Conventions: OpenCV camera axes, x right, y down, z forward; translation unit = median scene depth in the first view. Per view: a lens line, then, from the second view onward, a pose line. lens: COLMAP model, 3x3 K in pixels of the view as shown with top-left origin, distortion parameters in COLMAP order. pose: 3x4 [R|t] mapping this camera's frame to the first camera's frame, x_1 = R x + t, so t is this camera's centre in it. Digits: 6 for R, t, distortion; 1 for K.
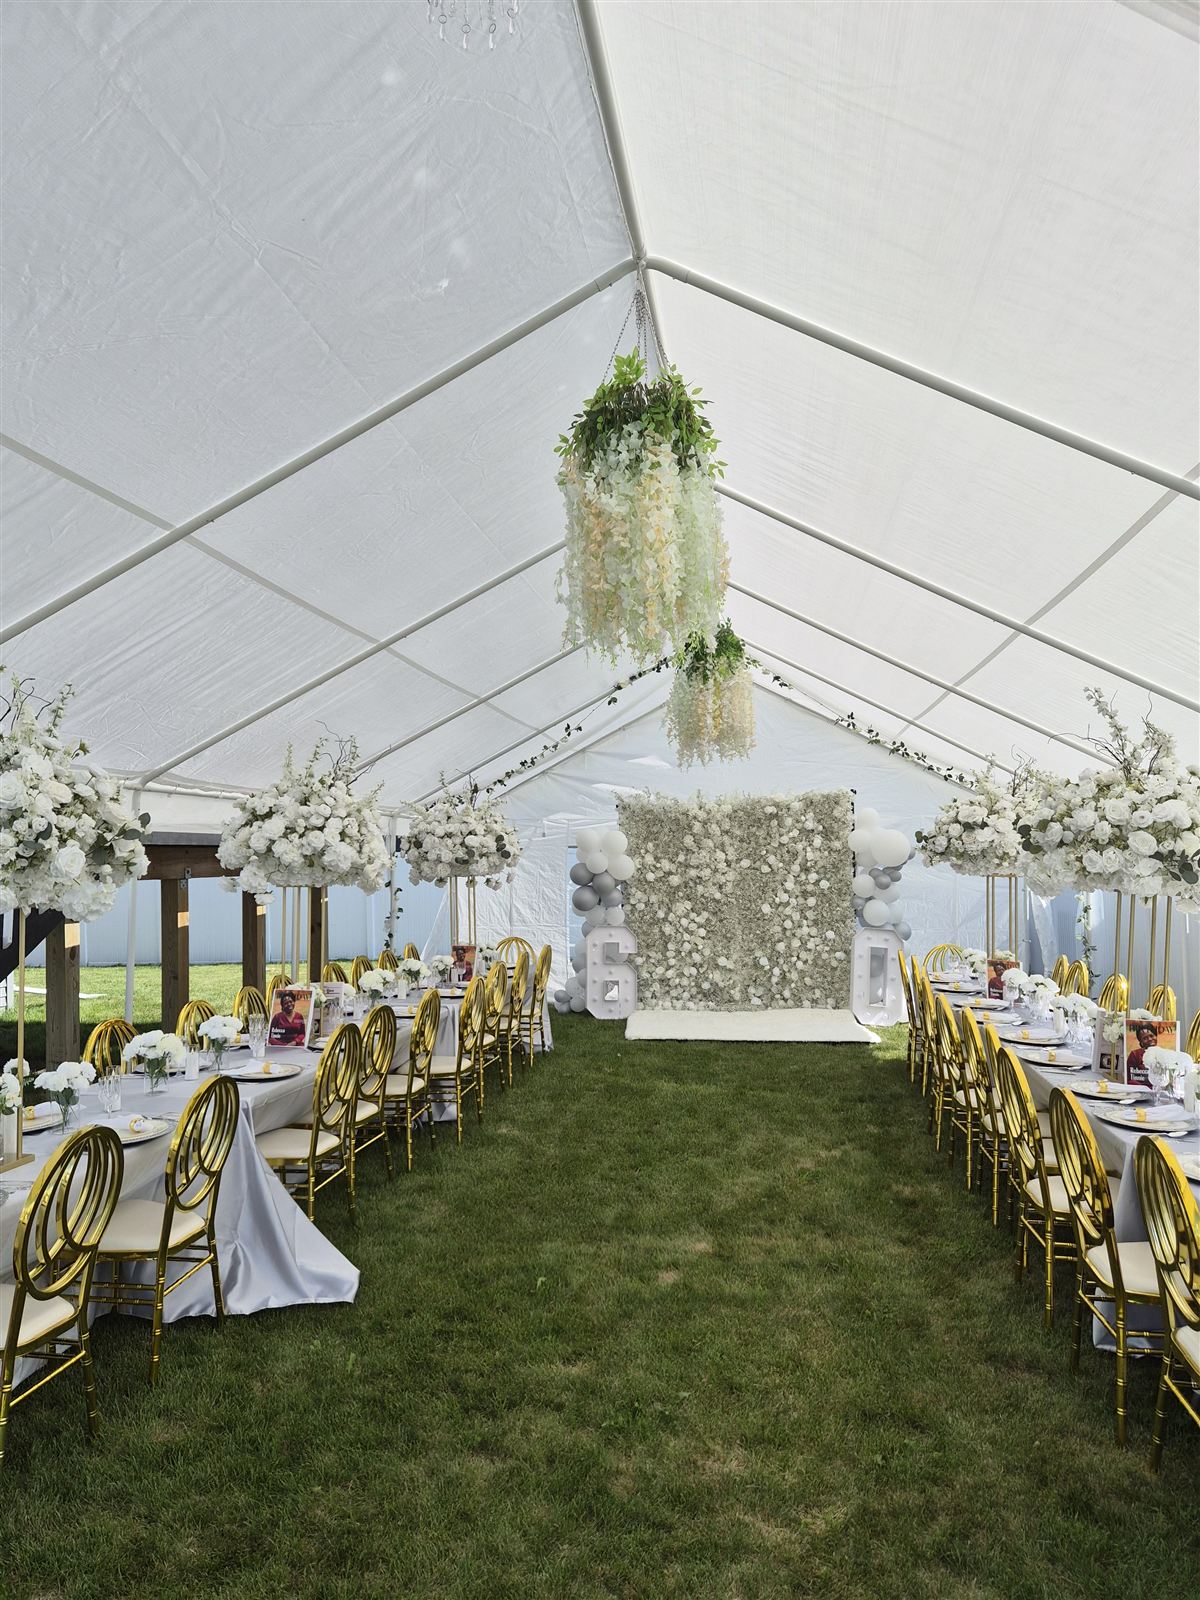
lens RADIAL K [[1068.9, 0, 612.3], [0, 1068.9, 813.3], [0, 0, 1]] dist [0.022637, -0.009067]
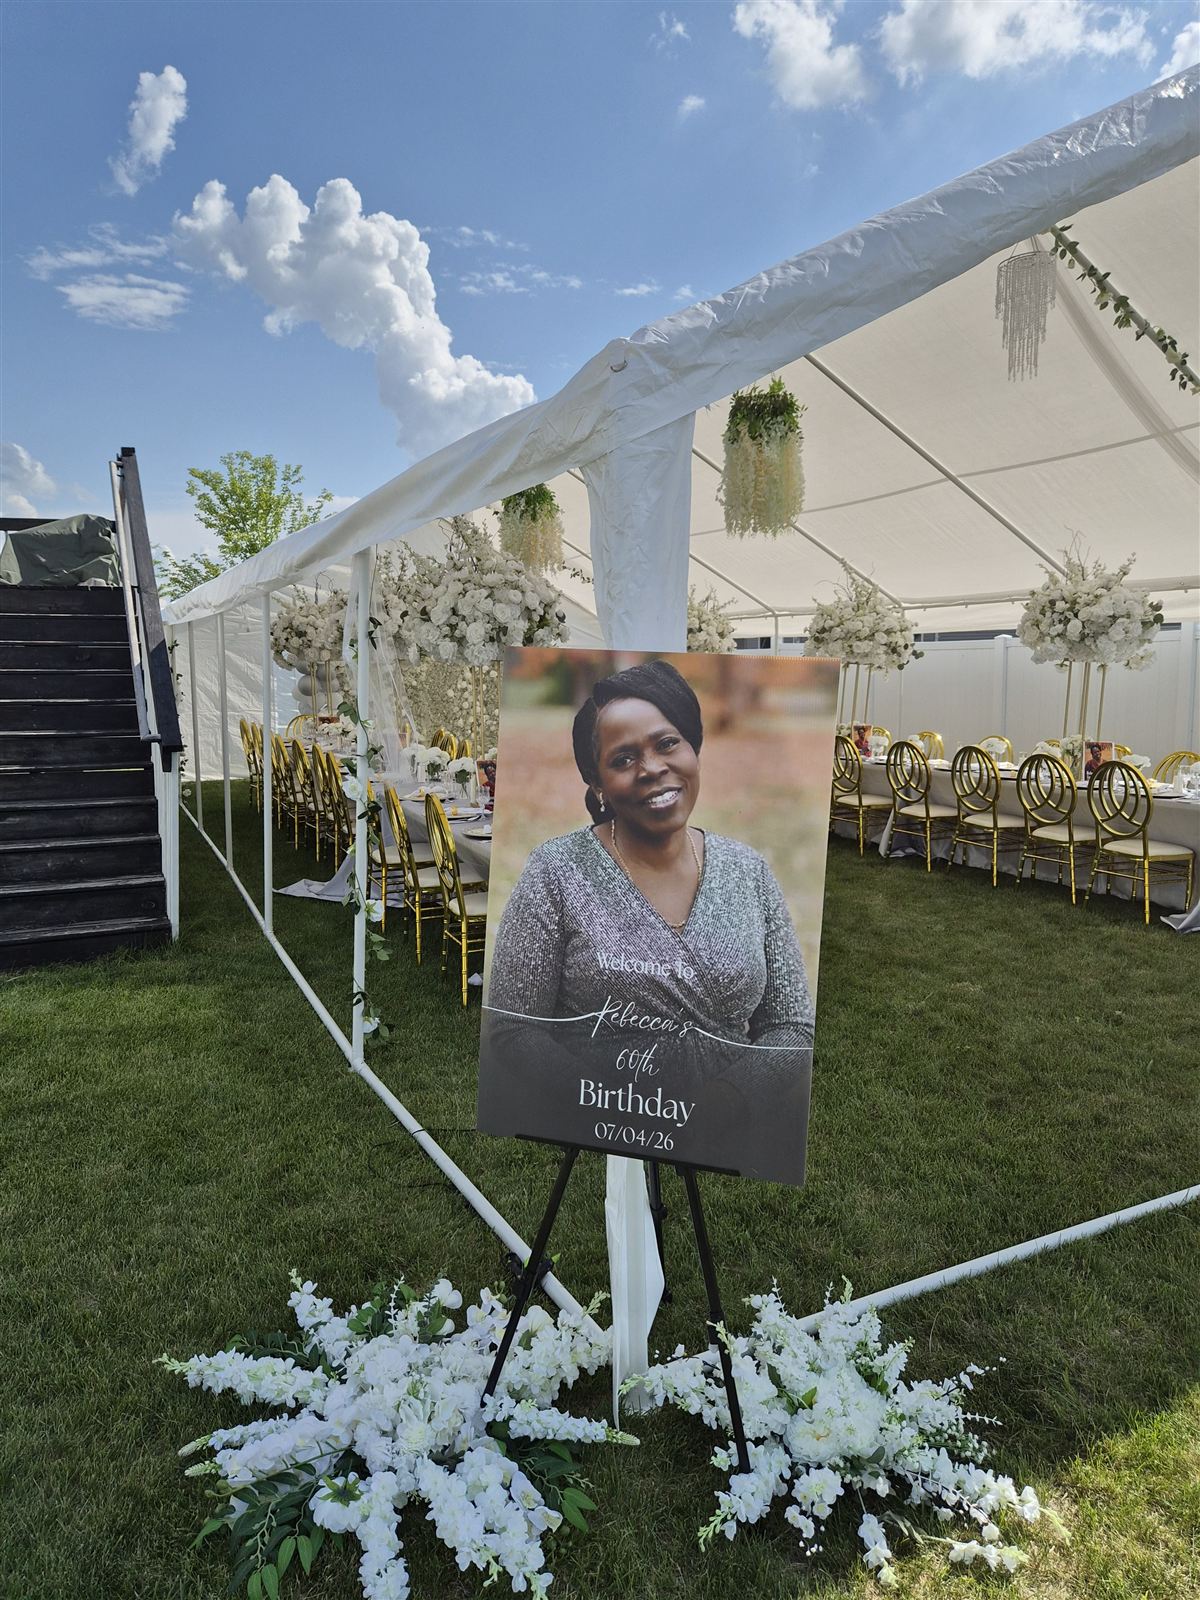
lens RADIAL K [[1068.9, 0, 604.3], [0, 1068.9, 802.2], [0, 0, 1]] dist [0.022637, -0.009067]
pose [[0.819782, -0.063208, 0.569177, -0.444940], [-0.030753, 0.987597, 0.153968, 0.014932], [-0.571850, -0.143724, 0.807670, -0.163604]]
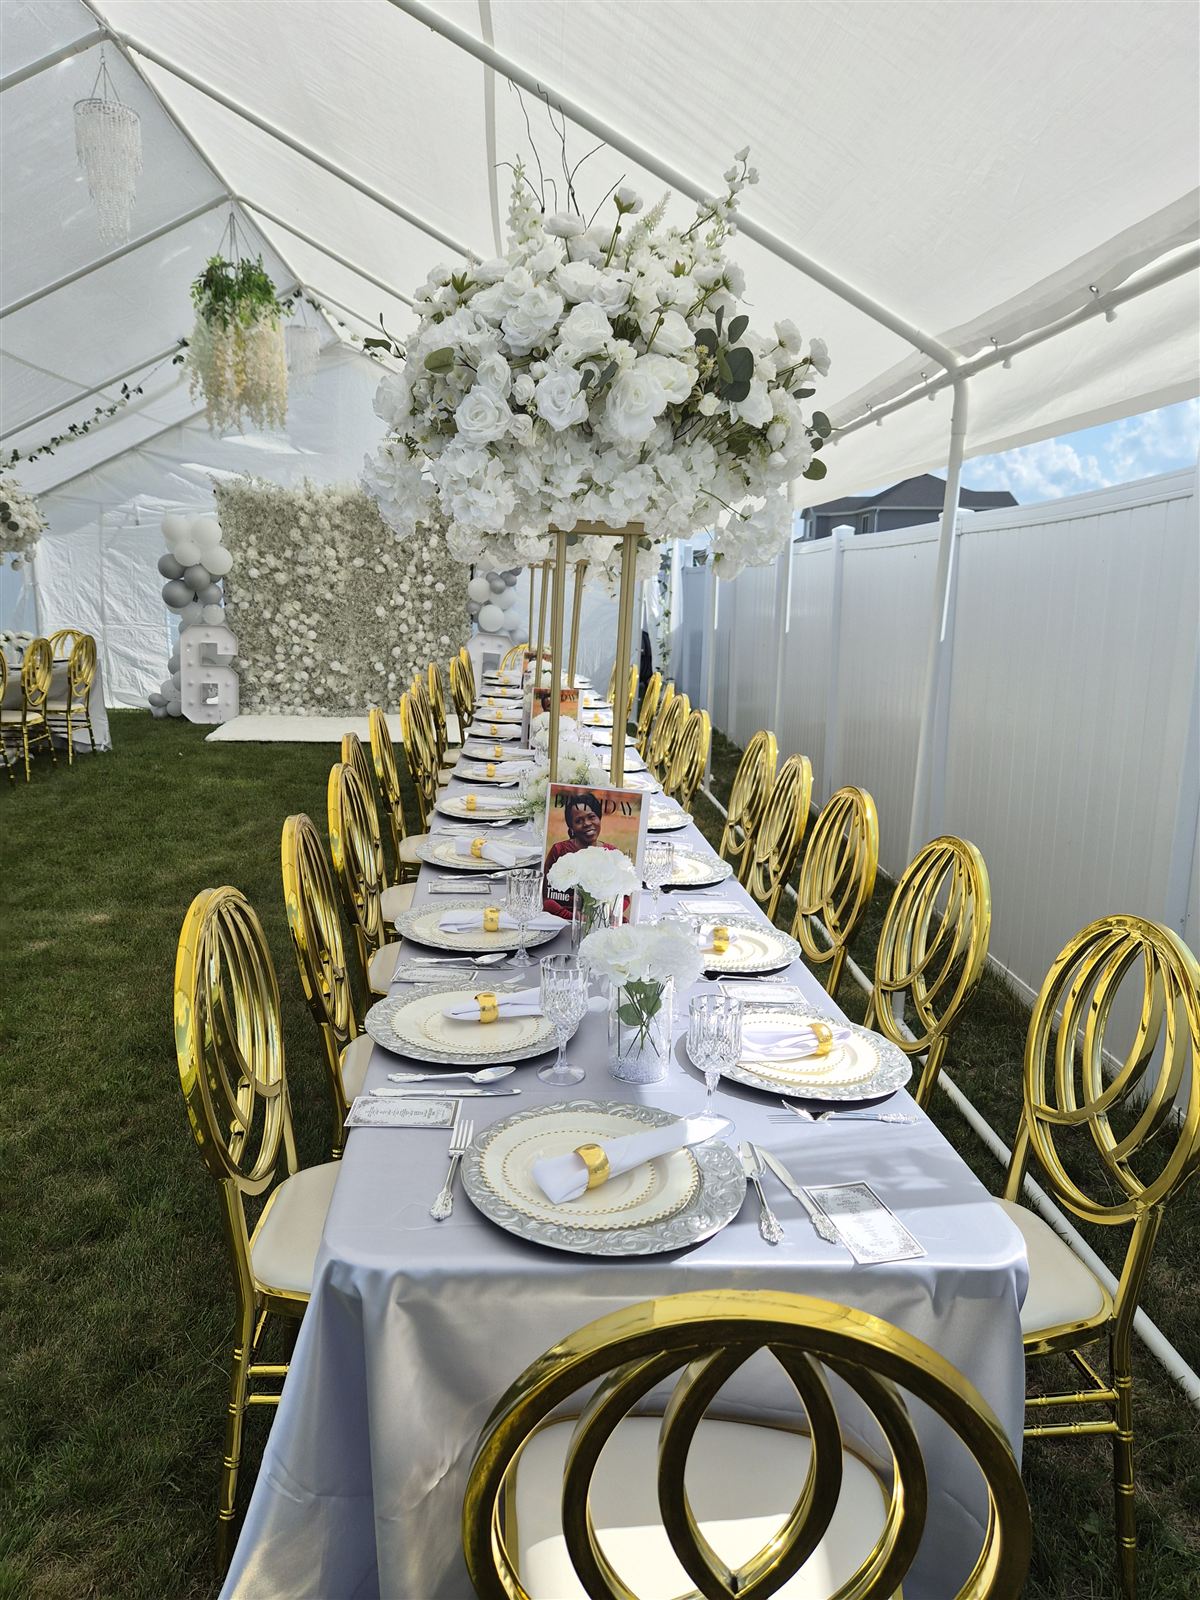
lens RADIAL K [[1068.9, 0, 627.1], [0, 1068.9, 815.5], [0, 0, 1]] dist [0.022637, -0.009067]
pose [[0.971577, -0.016491, 0.236148, 0.128826], [-0.042596, 0.969108, 0.242930, 0.023794], [-0.232859, -0.246084, 0.940861, -0.000311]]
